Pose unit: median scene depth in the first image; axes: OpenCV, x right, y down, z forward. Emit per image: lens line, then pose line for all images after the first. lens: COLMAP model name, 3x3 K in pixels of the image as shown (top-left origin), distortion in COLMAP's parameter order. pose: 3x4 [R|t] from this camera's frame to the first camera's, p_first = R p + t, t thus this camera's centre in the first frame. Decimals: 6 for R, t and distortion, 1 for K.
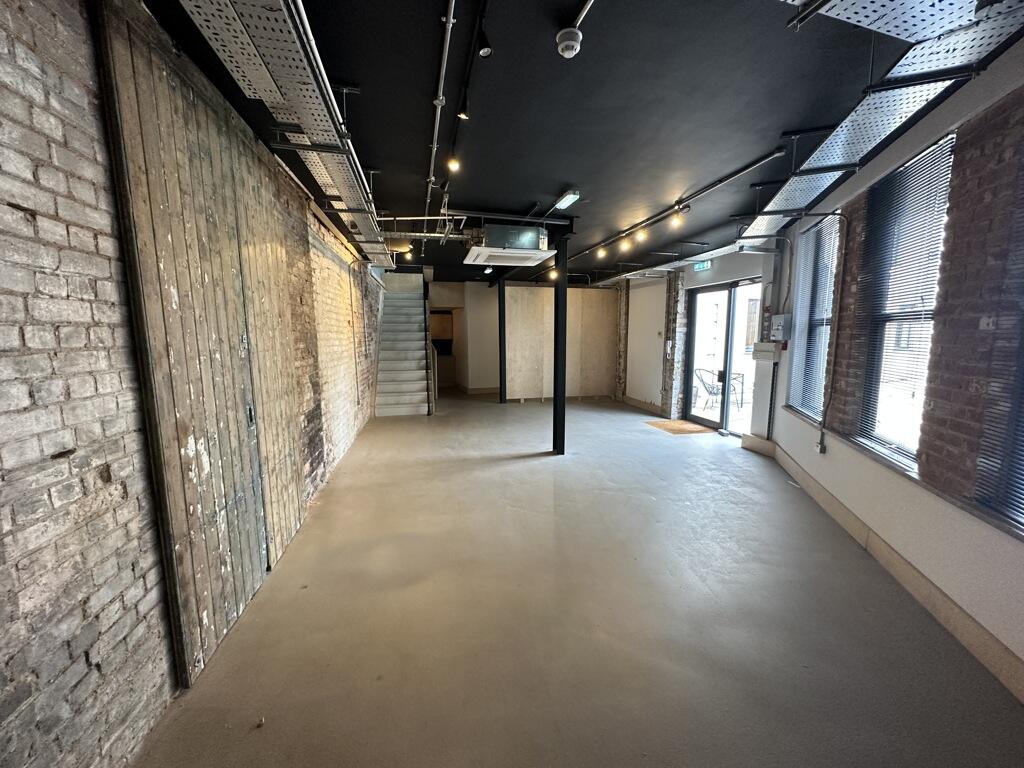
lens RADIAL K [[408.3, 0, 512.0], [0, 408.3, 384.0], [0, 0, 1]] dist [-0.000727, -0.000256]
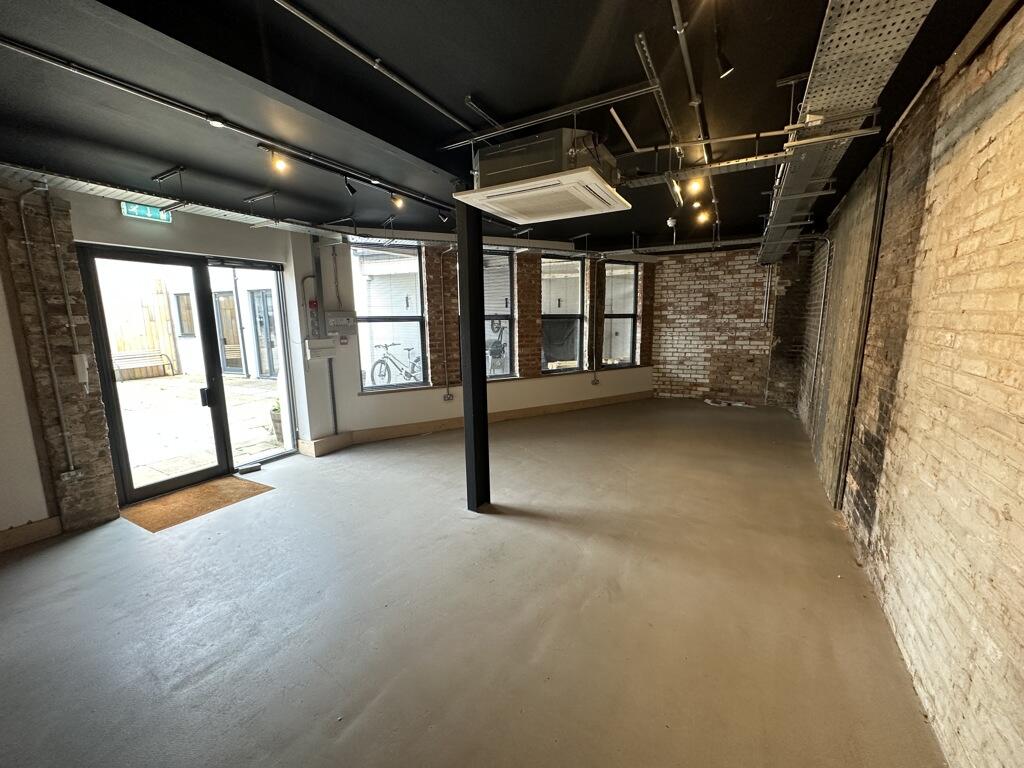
lens RADIAL K [[408.3, 0, 512.0], [0, 408.3, 384.0], [0, 0, 1]] dist [-0.000727, -0.000256]
pose [[-0.745439, -0.091237, 0.660300, -0.356701], [0.090295, 0.967636, 0.235641, -0.183837], [-0.660430, 0.235278, -0.713076, 1.403438]]
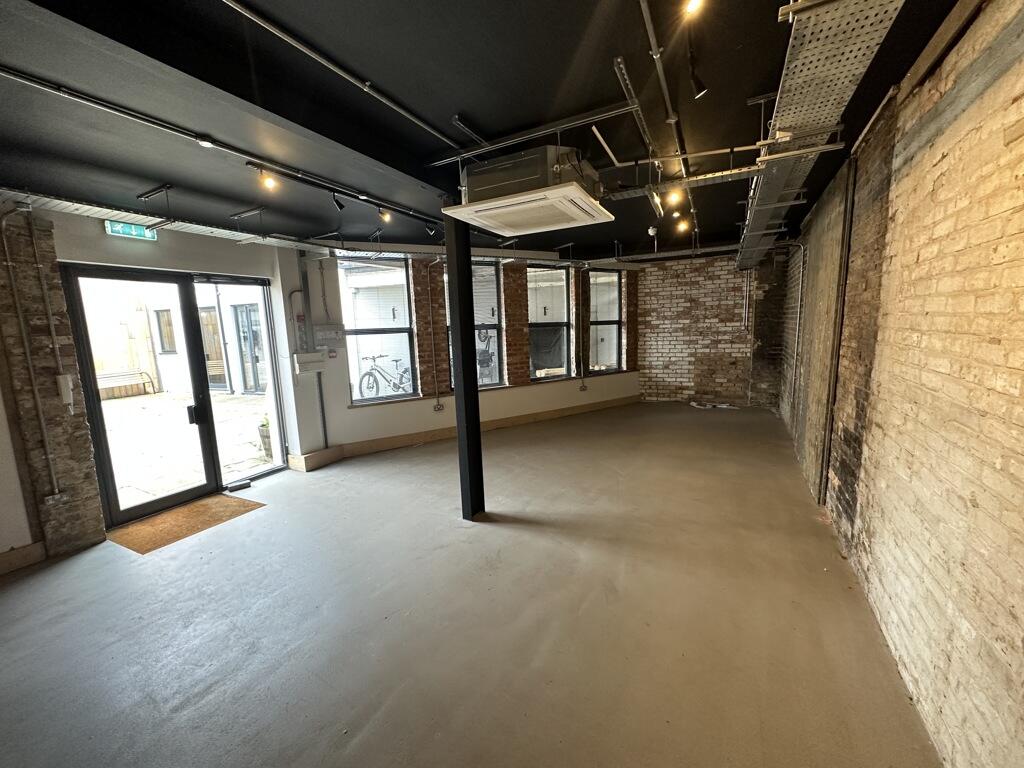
lens RADIAL K [[408.3, 0, 512.0], [0, 408.3, 384.0], [0, 0, 1]] dist [-0.000727, -0.000256]
pose [[-0.767817, -0.057075, 0.638122, -0.358663], [0.110310, 0.969372, 0.219432, -0.187665], [-0.631102, 0.238874, -0.738004, 1.415165]]
